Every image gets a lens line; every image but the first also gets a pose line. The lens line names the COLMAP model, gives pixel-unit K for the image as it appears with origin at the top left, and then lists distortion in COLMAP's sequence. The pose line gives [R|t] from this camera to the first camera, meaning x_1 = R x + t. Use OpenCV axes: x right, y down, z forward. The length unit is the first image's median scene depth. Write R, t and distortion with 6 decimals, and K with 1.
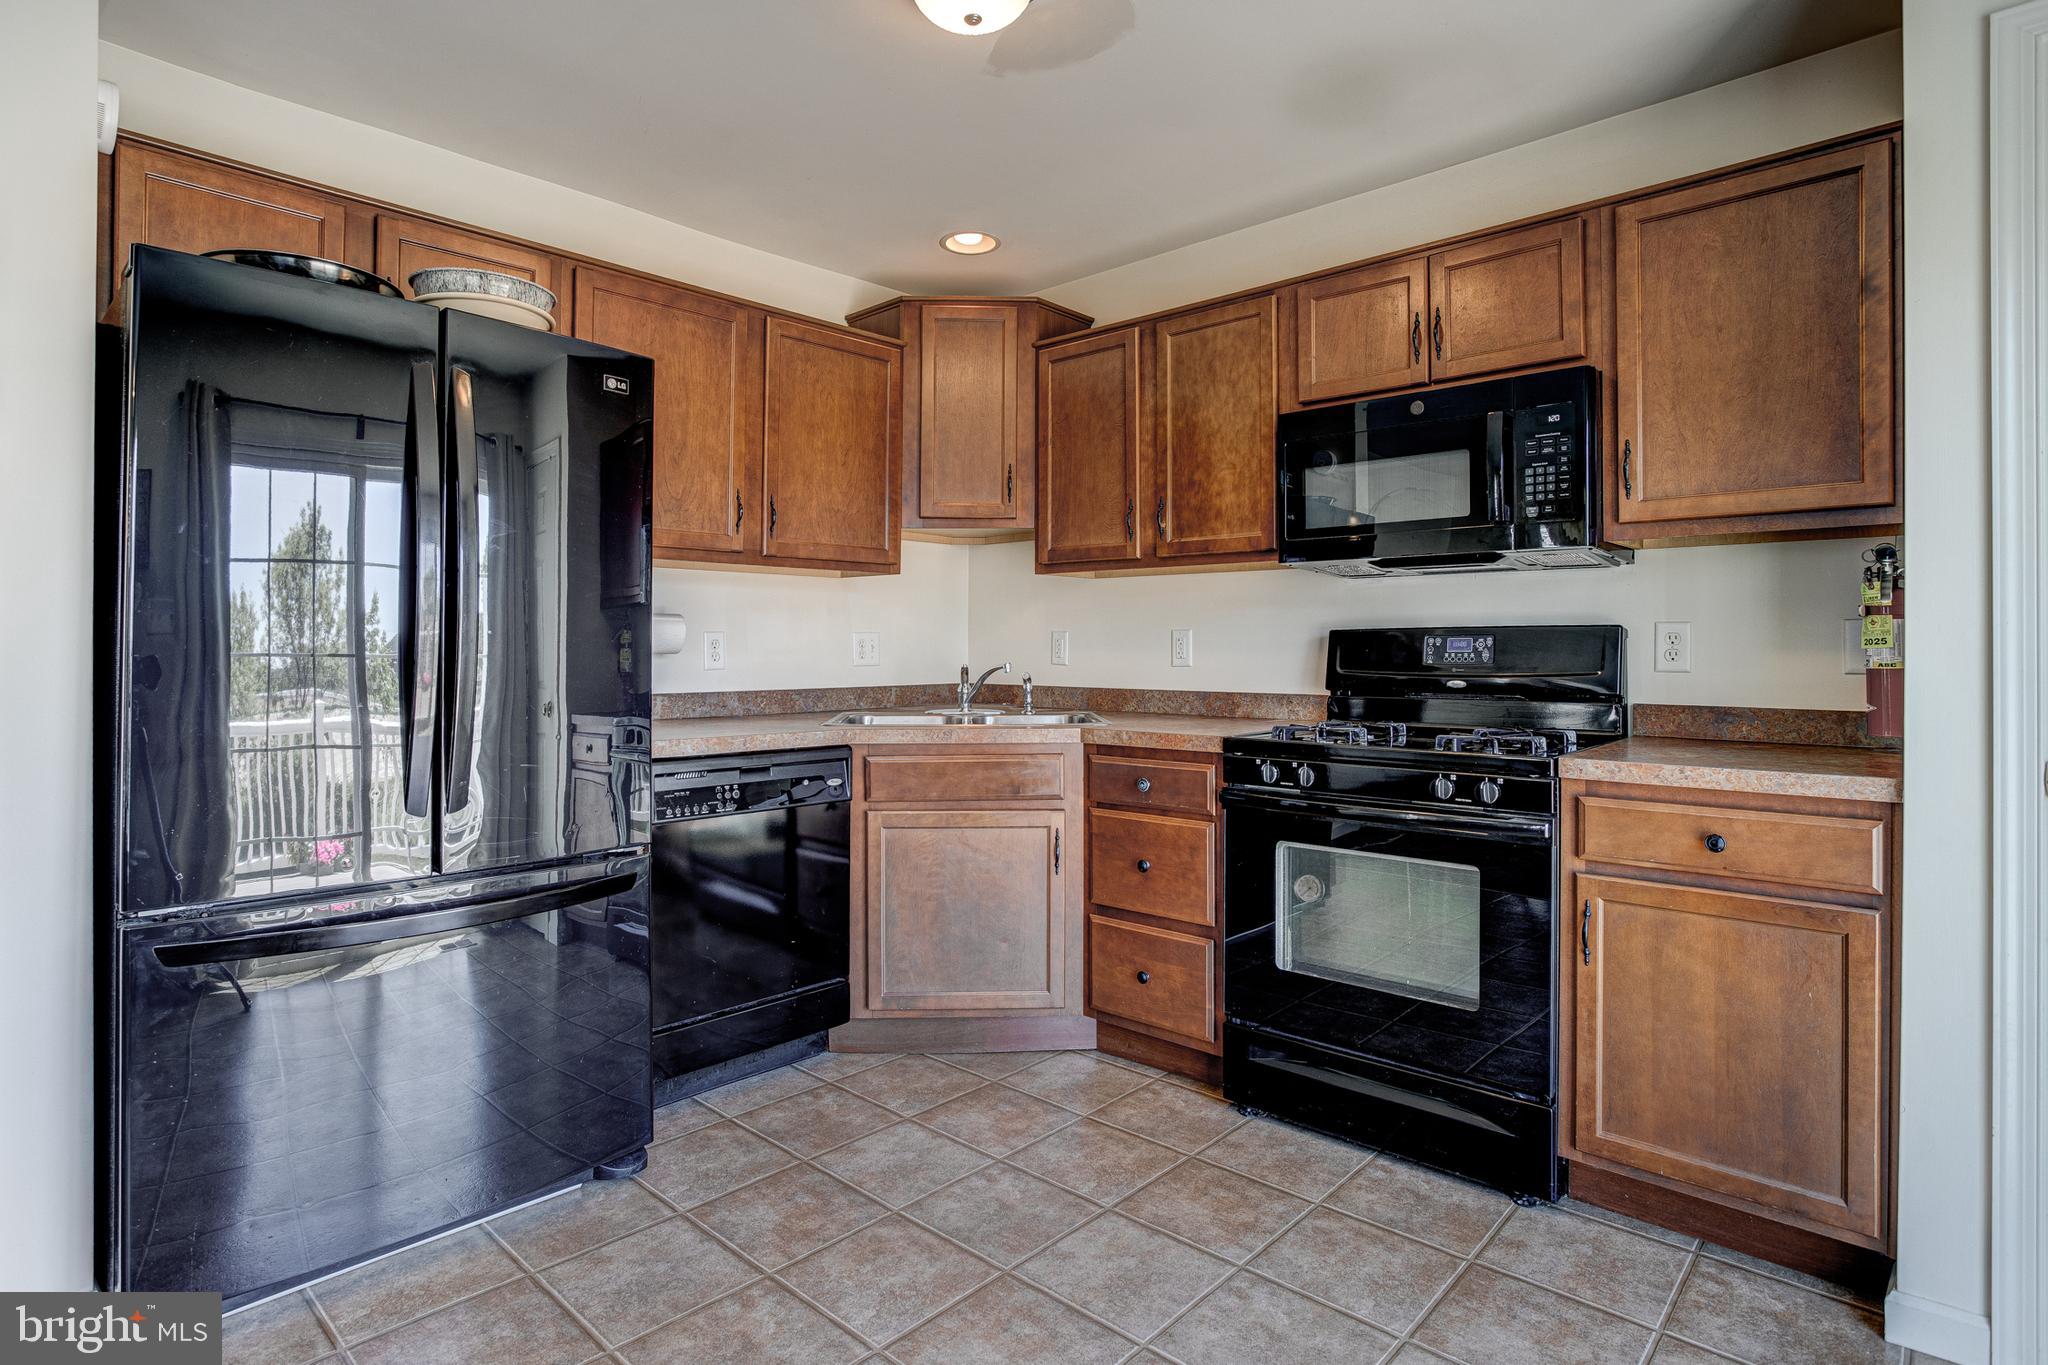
lens RADIAL K [[1065.8, 0, 1023.2], [0, 1065.8, 654.4], [0, 0, 1]] dist [-0.030755, 0.008349]
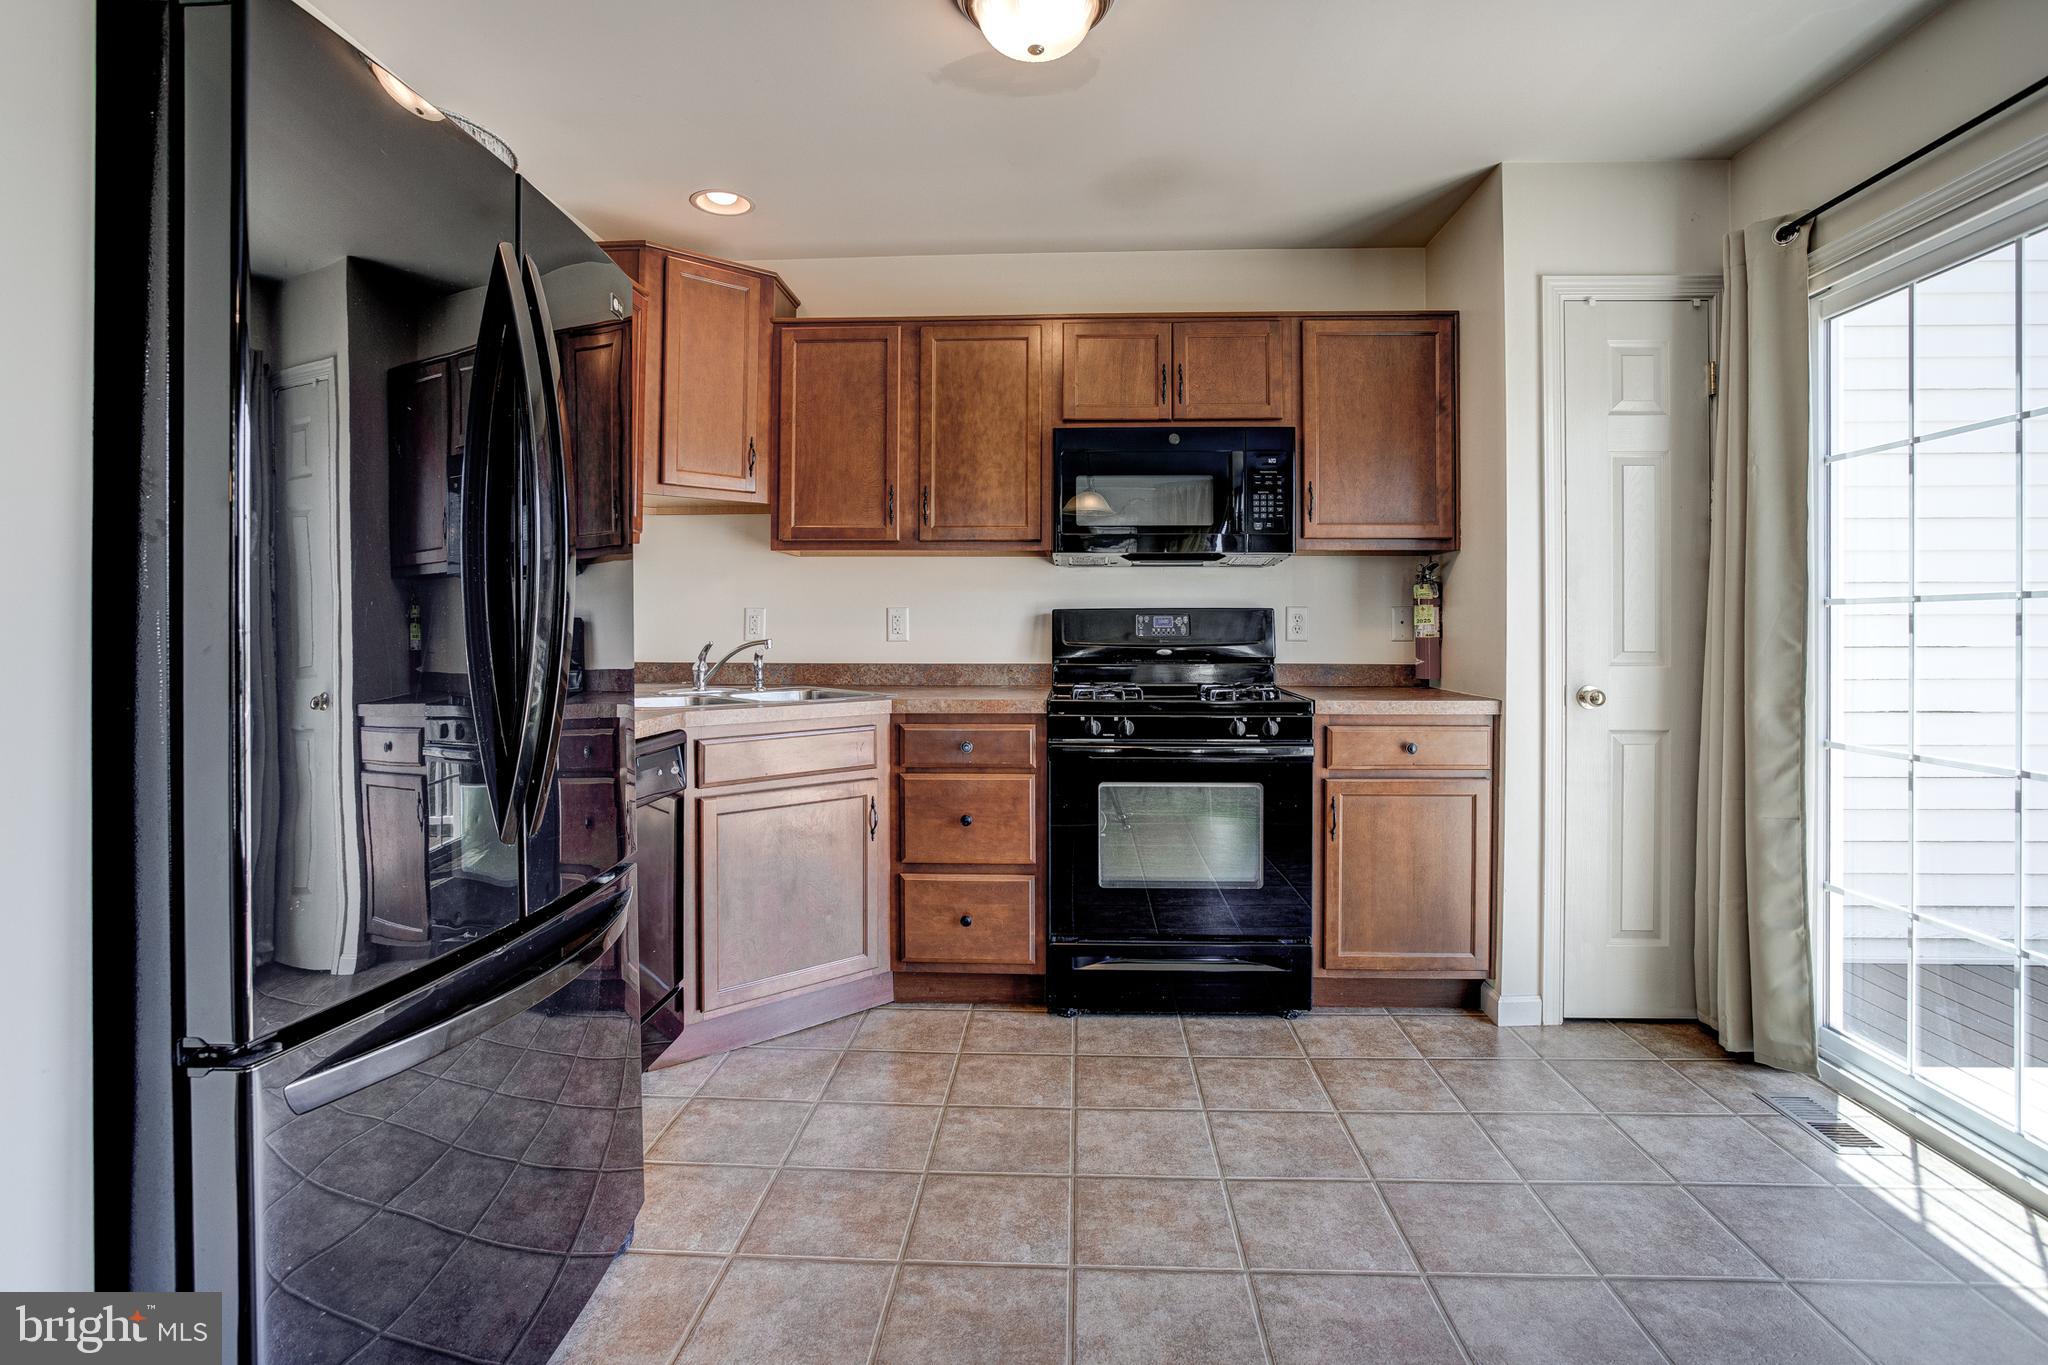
lens RADIAL K [[1003.9, 0, 1030.5], [0, 1003.9, 642.8], [0, 0, 1]] dist [-0.050834, 0.021149]
pose [[0.766825, -0.009572, 0.641785, -0.525436], [0.003259, 0.999934, 0.011019, 0.002409], [-0.641848, -0.006358, 0.766806, 0.163655]]
